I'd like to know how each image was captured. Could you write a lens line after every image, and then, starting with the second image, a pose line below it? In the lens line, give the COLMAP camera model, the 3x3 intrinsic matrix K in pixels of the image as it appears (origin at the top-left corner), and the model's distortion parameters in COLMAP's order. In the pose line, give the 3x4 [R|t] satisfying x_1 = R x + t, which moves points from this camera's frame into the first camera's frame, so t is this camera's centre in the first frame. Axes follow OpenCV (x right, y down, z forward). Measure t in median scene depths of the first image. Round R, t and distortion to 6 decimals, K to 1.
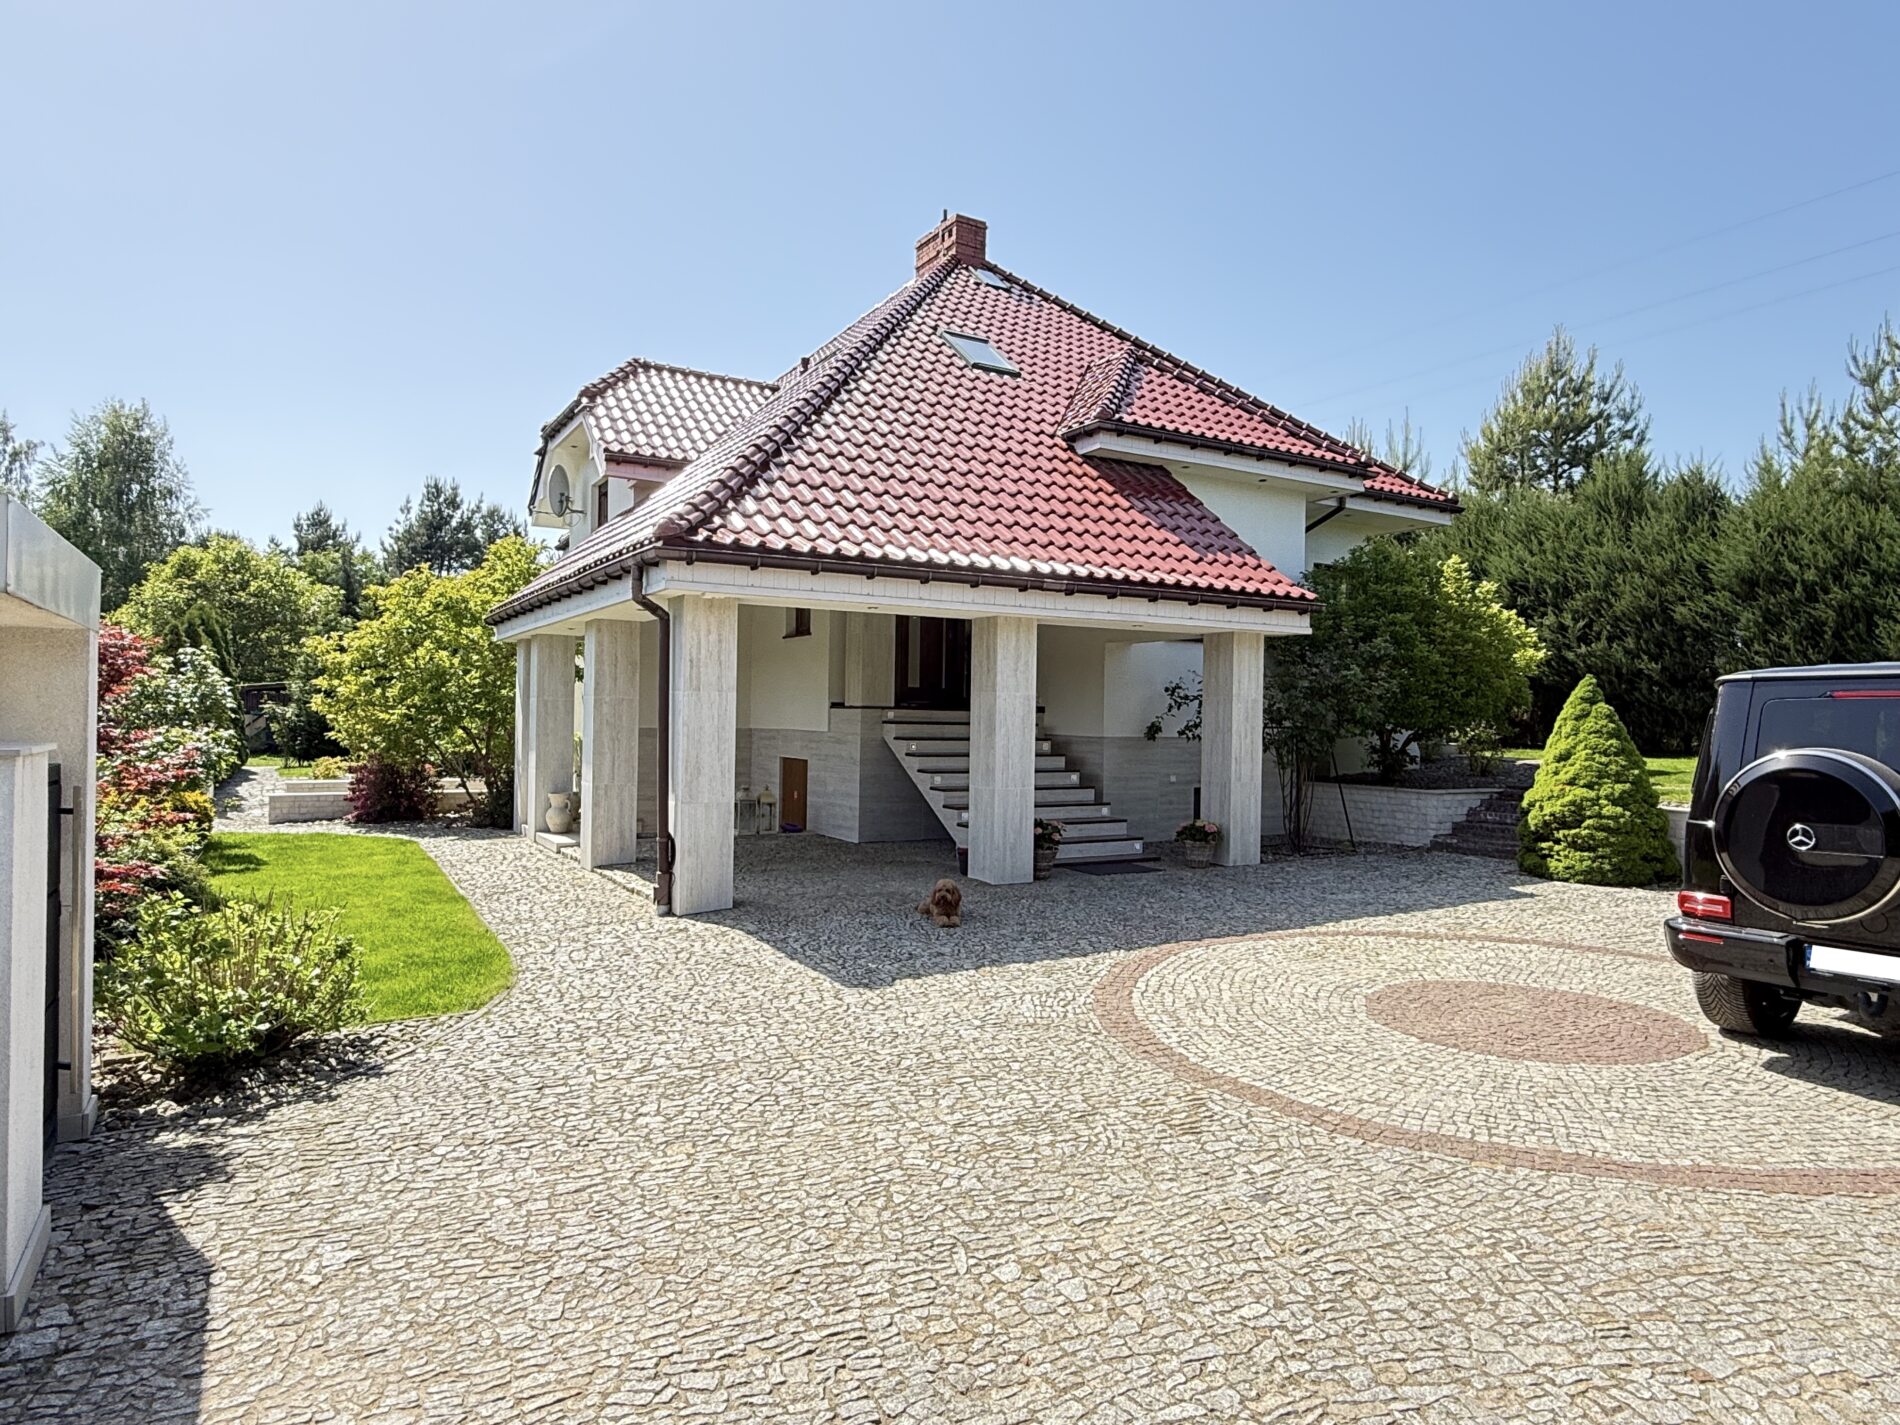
lens RADIAL K [[1113.1, 0, 952.3], [0, 1113.1, 717.4], [0, 0, 1]] dist [-0.000124, -0.003339]
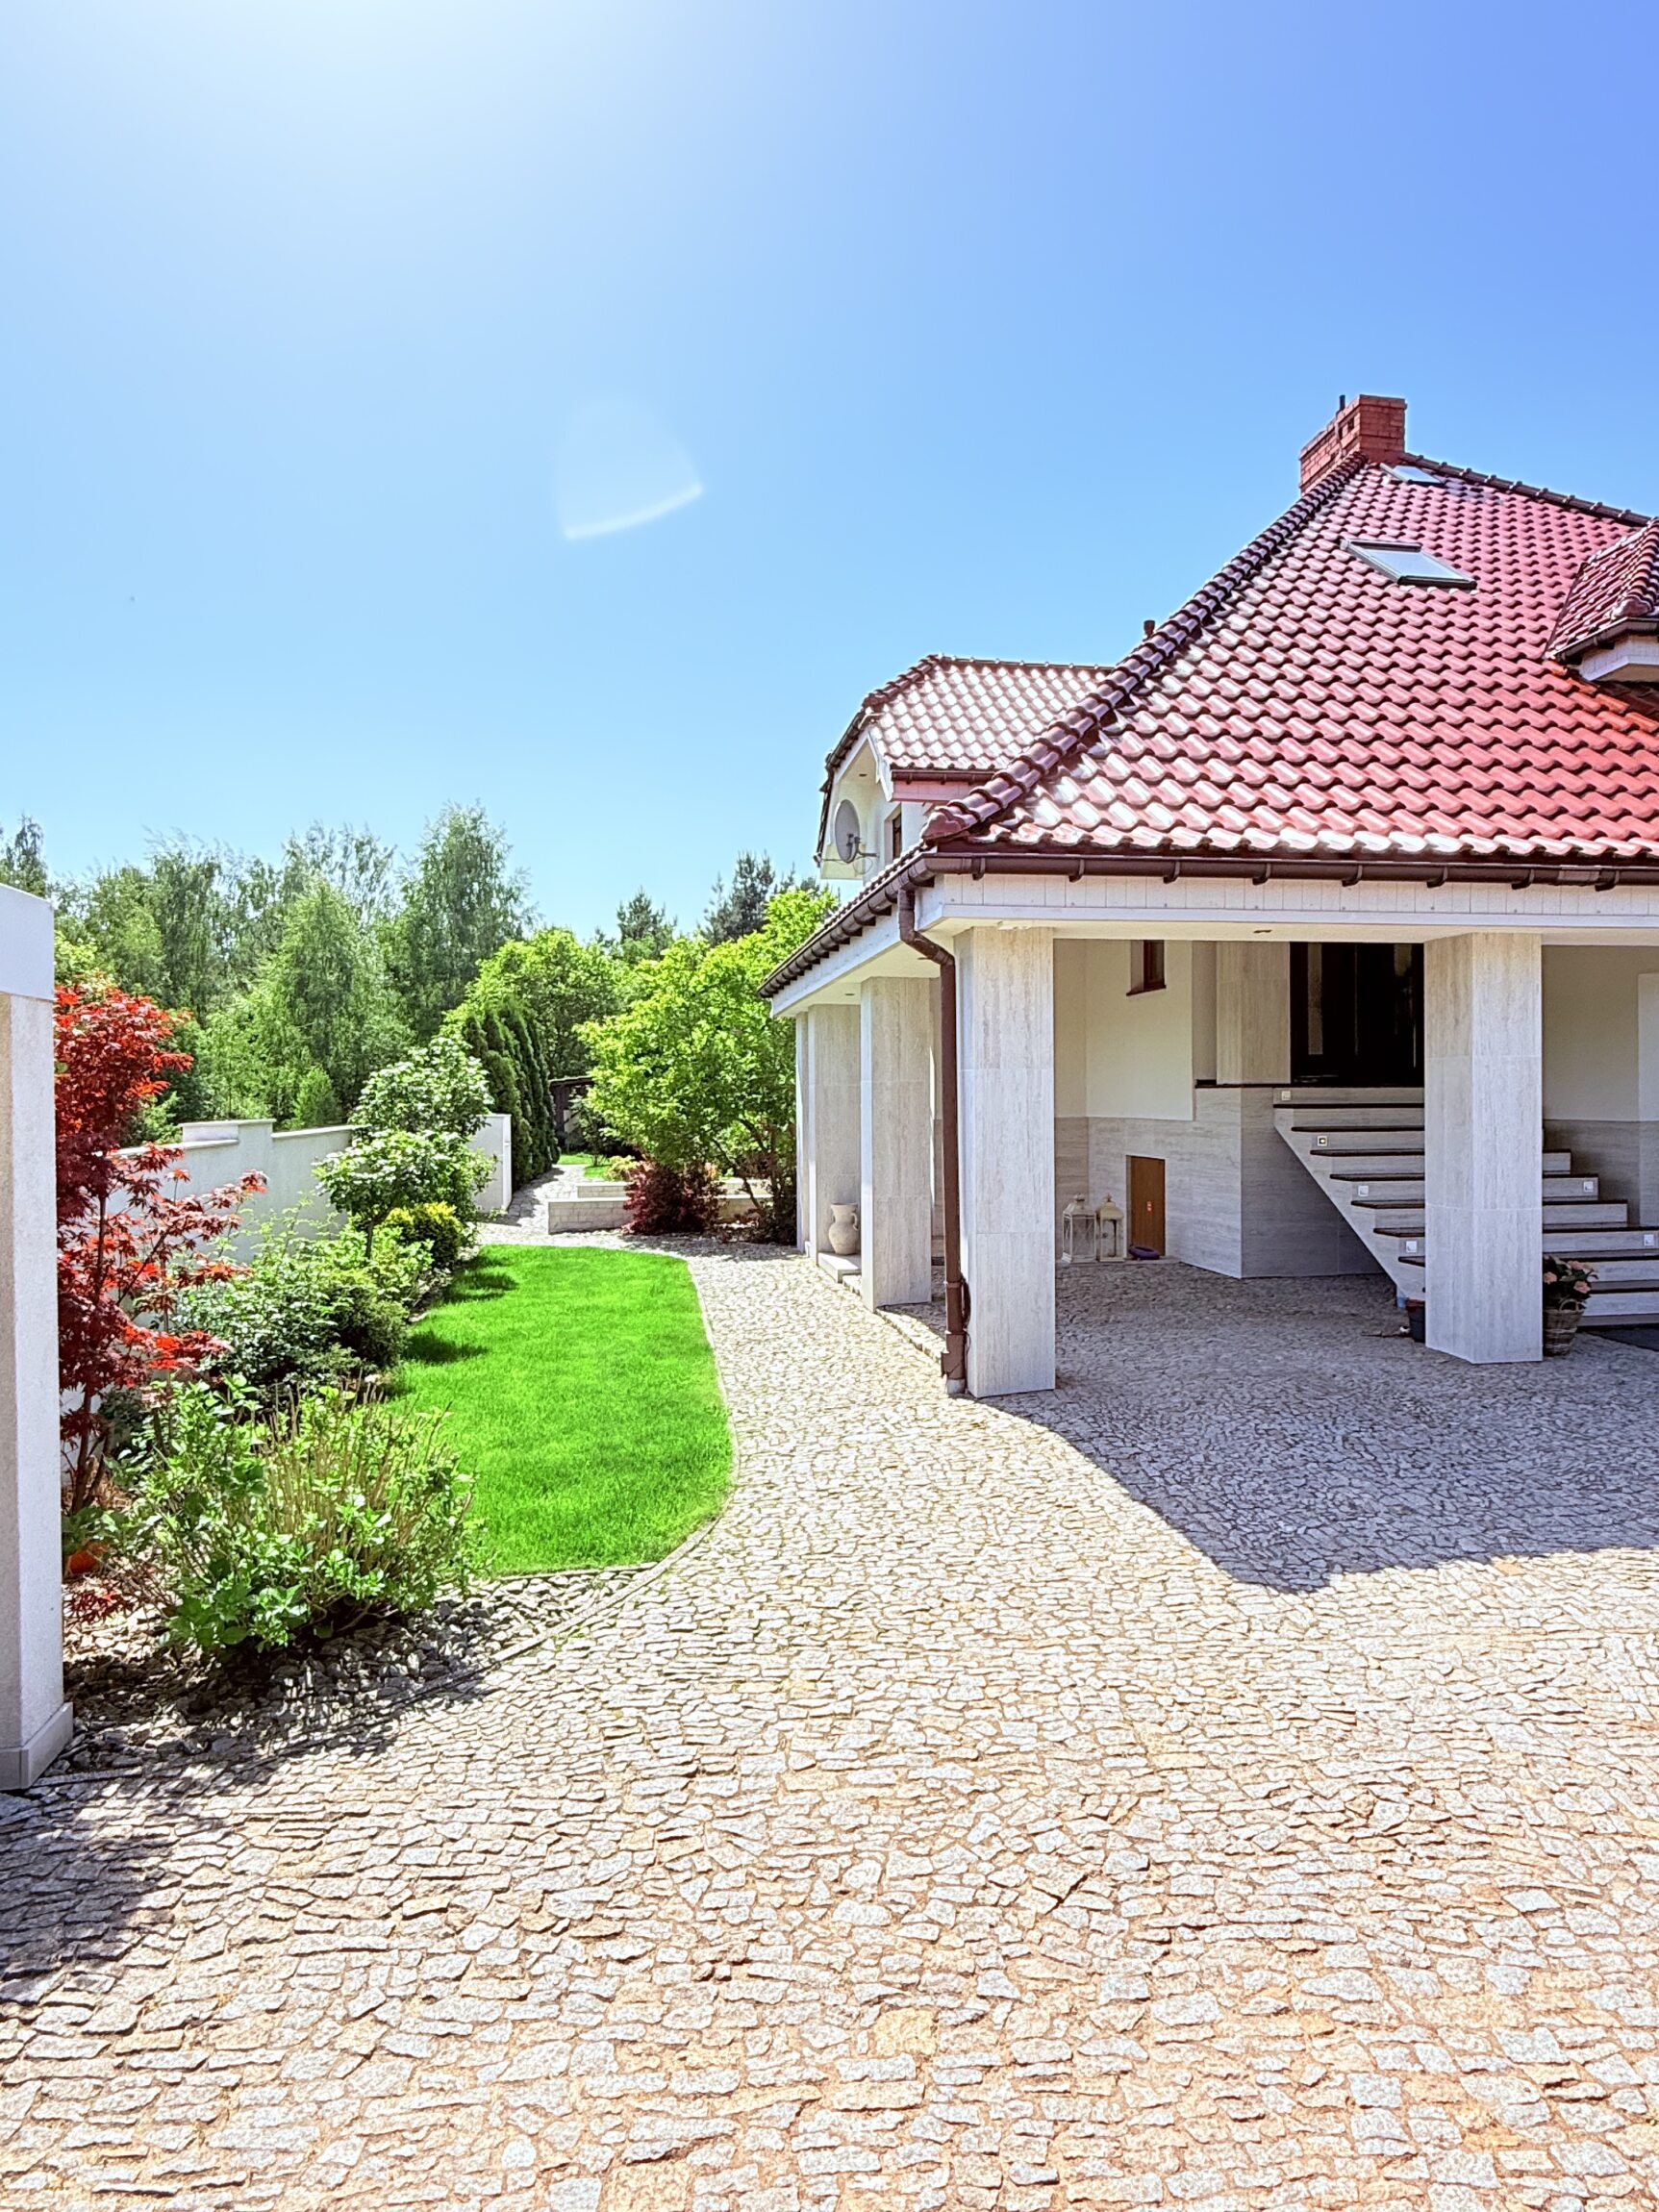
lens RADIAL K [[1295.9, 0, 829.5], [0, 1295.9, 1106.0], [0, 0, 1]] dist [-0.000124, -0.003339]
pose [[0.927865, -0.020616, -0.372346, -0.019364], [0.021886, 0.999760, -0.000817, -0.001208], [0.372273, -0.007392, 0.928094, 0.149990]]
